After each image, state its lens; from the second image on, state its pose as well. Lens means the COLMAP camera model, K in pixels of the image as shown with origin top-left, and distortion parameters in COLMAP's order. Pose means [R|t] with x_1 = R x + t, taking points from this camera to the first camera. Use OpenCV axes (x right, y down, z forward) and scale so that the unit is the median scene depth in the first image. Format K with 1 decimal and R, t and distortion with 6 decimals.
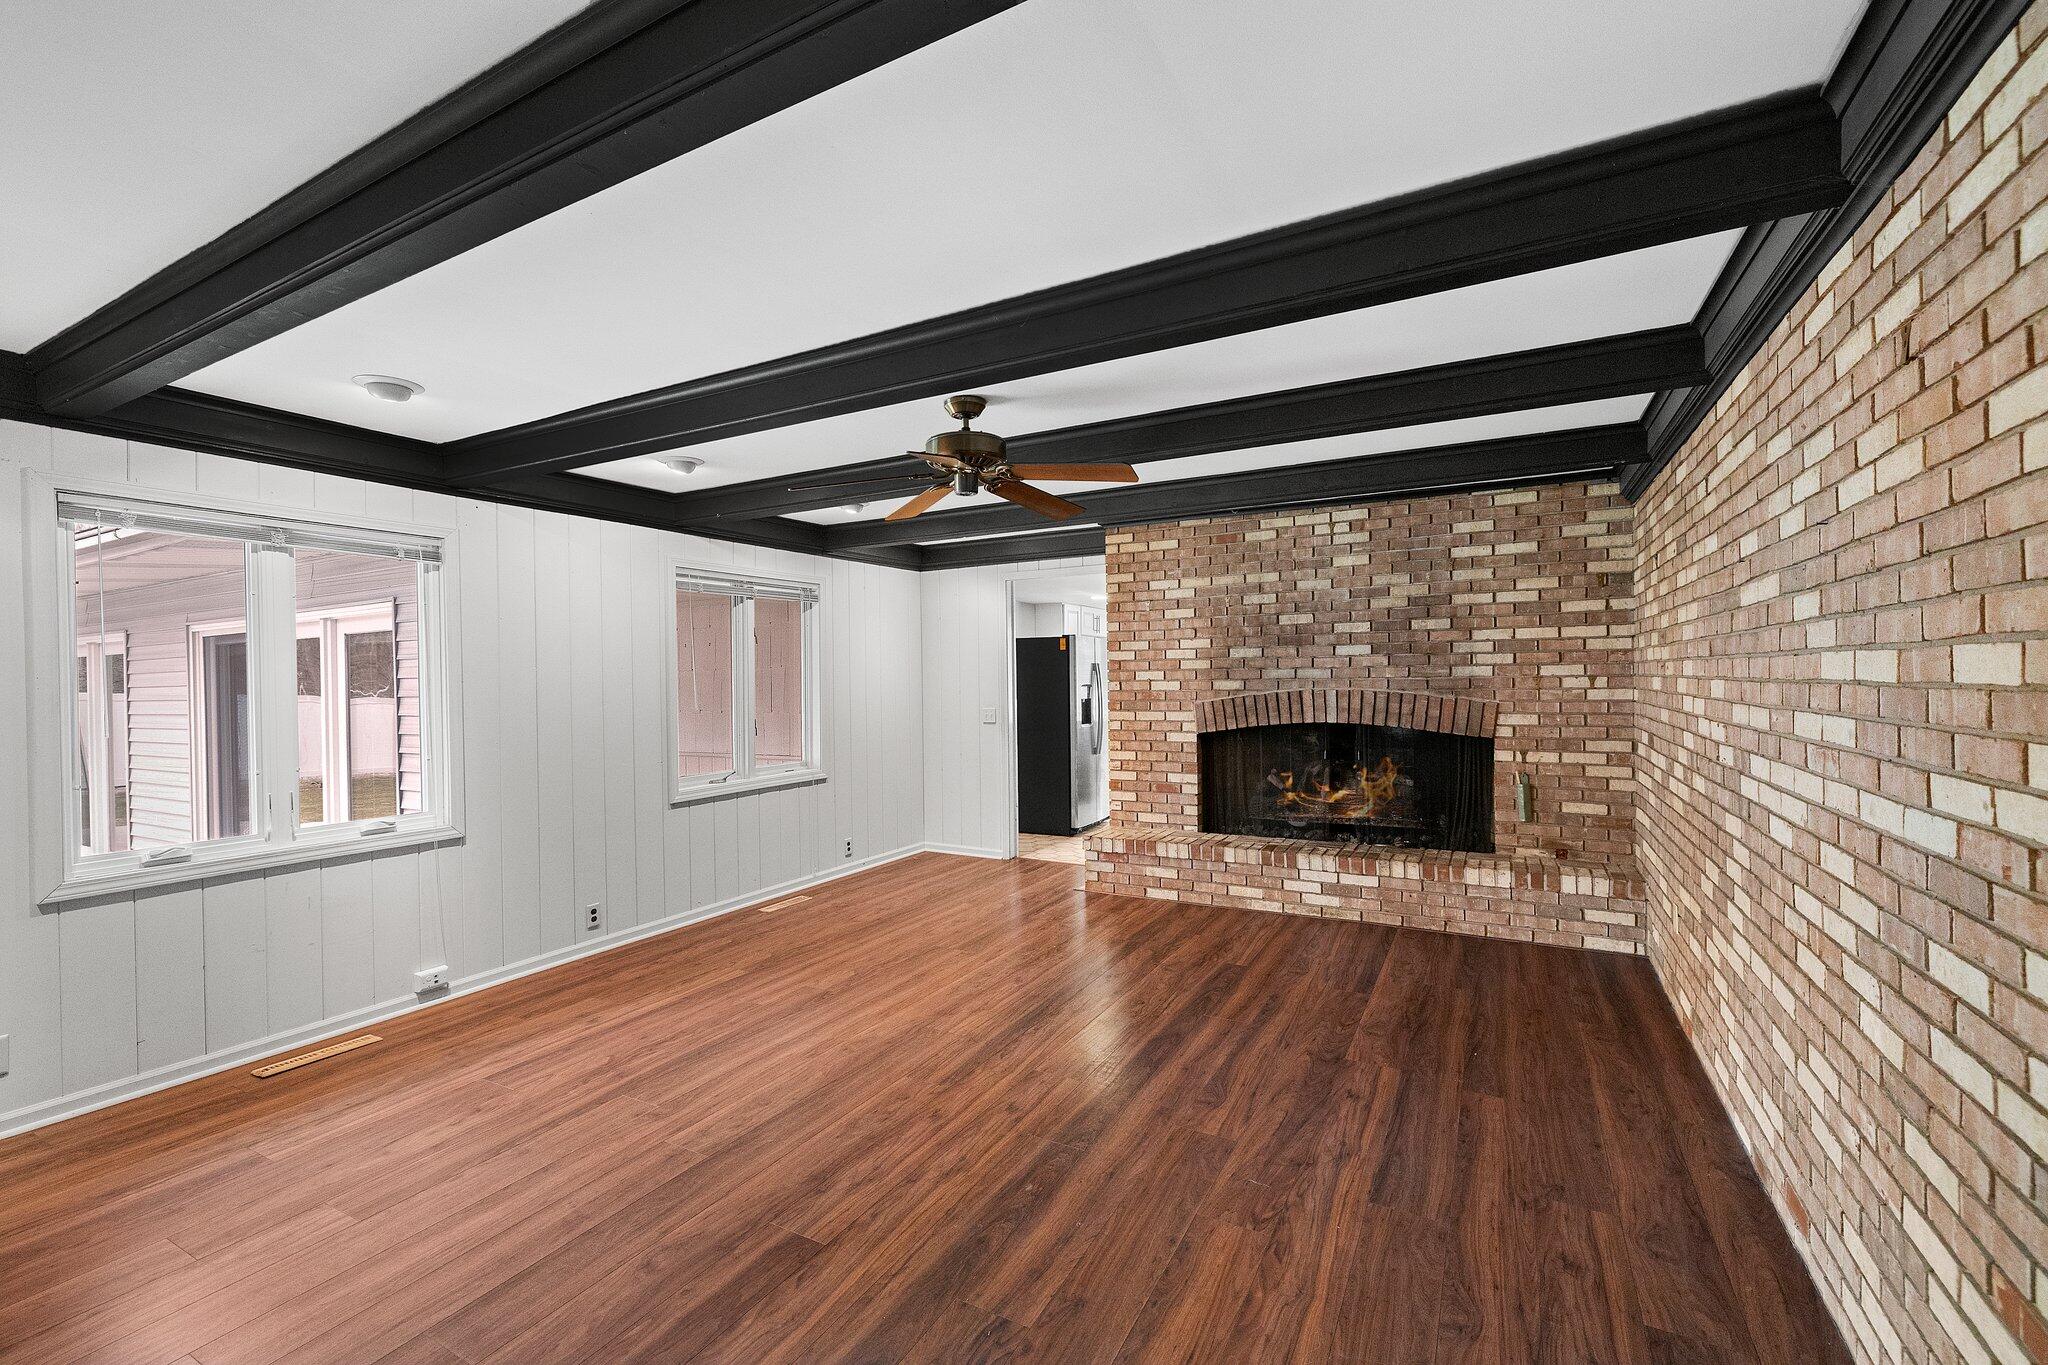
lens RADIAL K [[878.5, 0, 1019.4], [0, 878.5, 681.8], [0, 0, 1]] dist [0.003458, -0.000447]
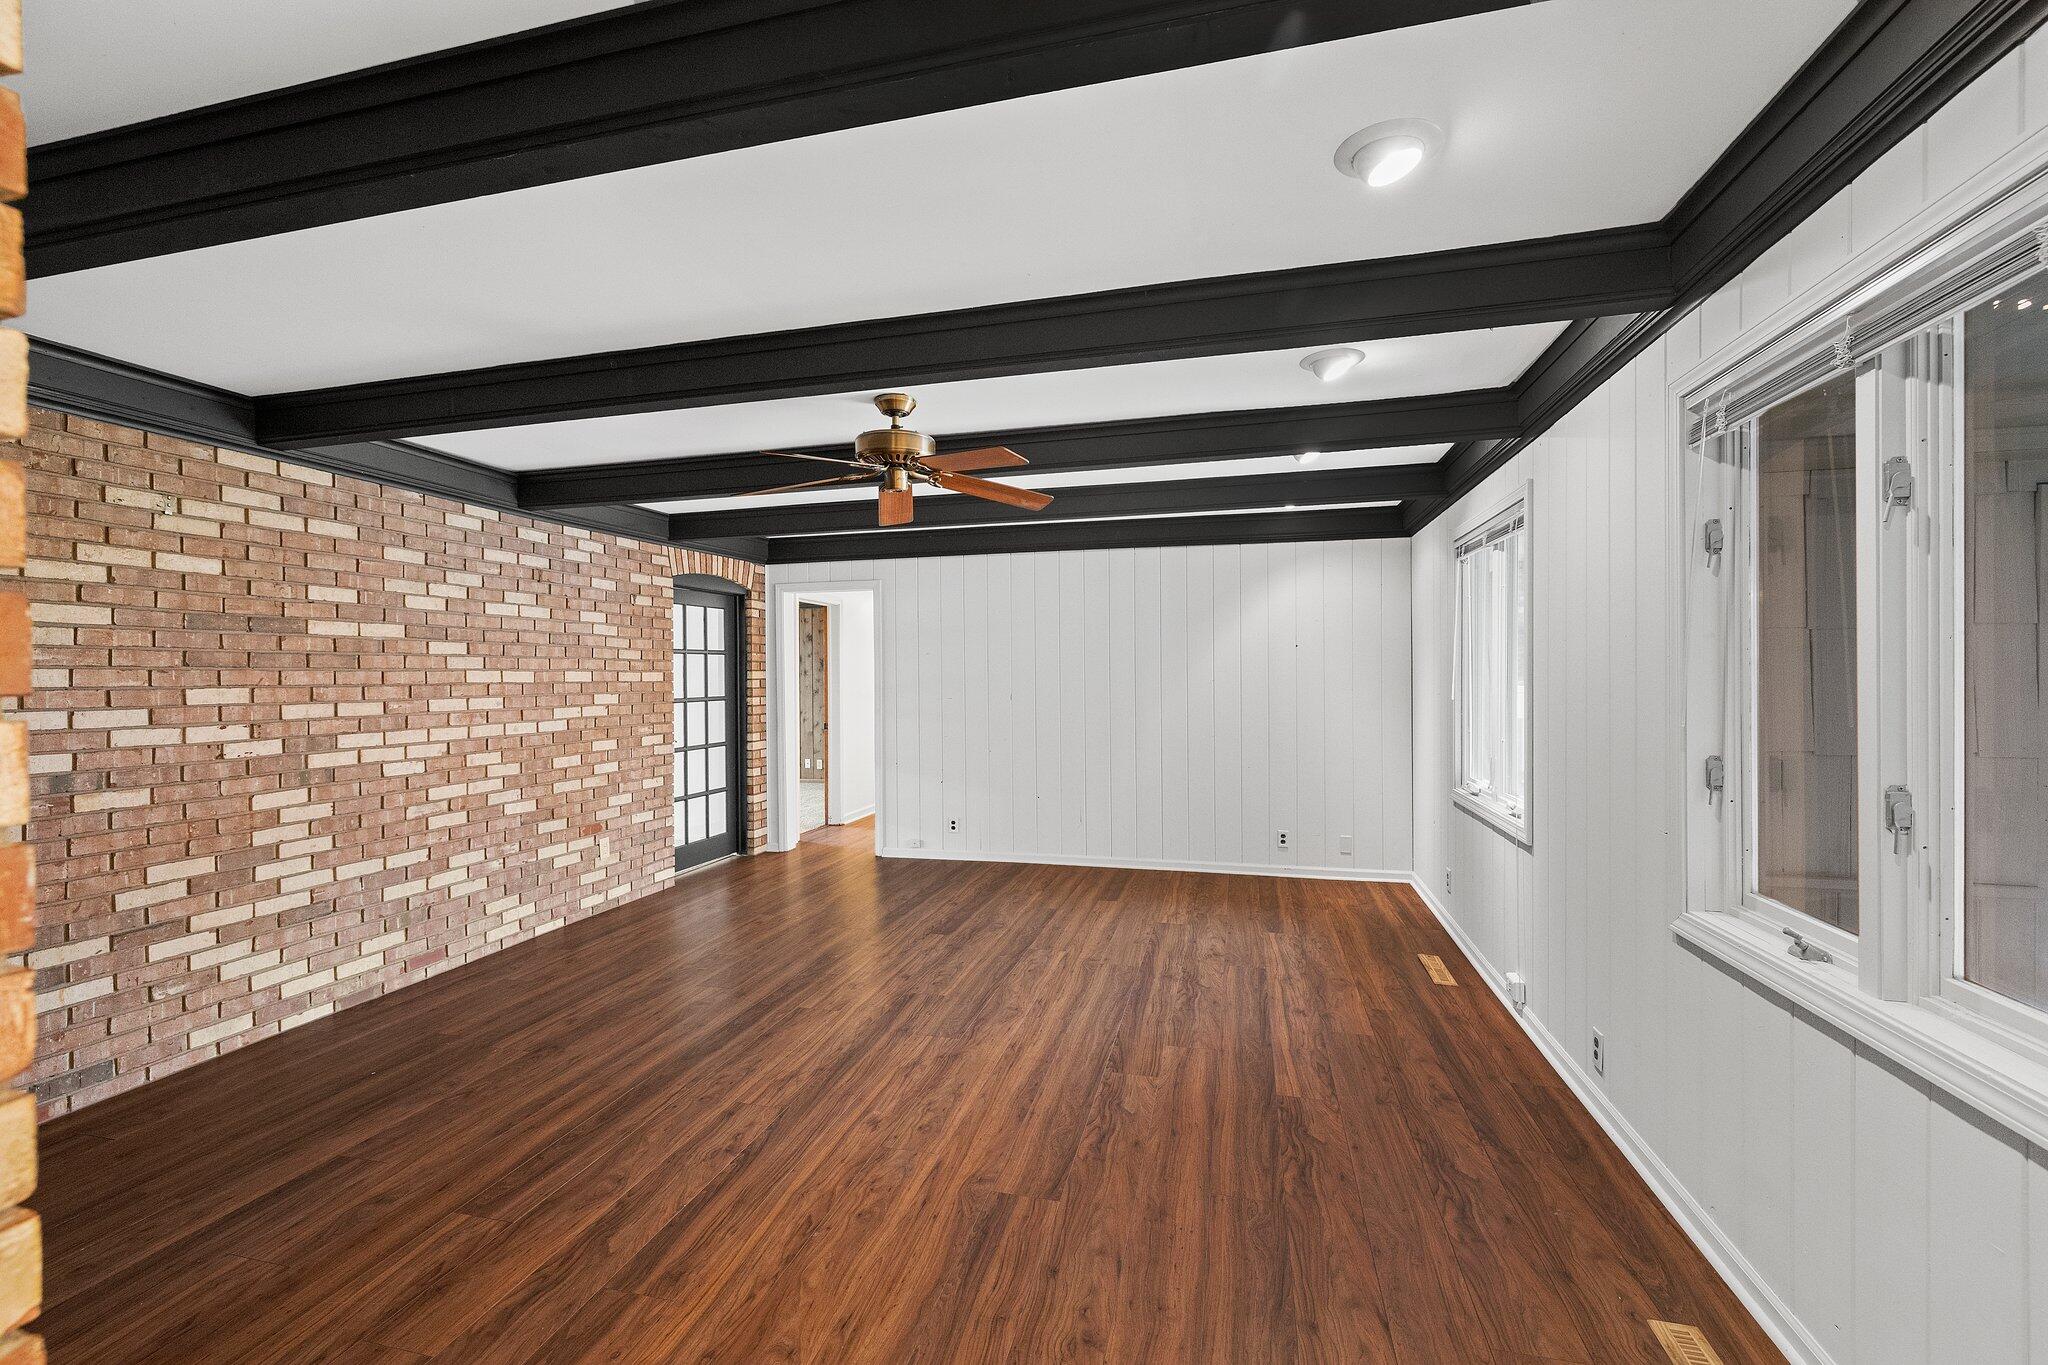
lens RADIAL K [[878.5, 0, 1020.7], [0, 878.5, 679.8], [0, 0, 1]] dist [0.003458, -0.000447]
pose [[-0.967315, 0.023886, -0.252450, 0.058787], [0.021388, 0.999691, 0.012633, -0.005126], [0.252674, 0.006820, -0.967527, 1.907898]]
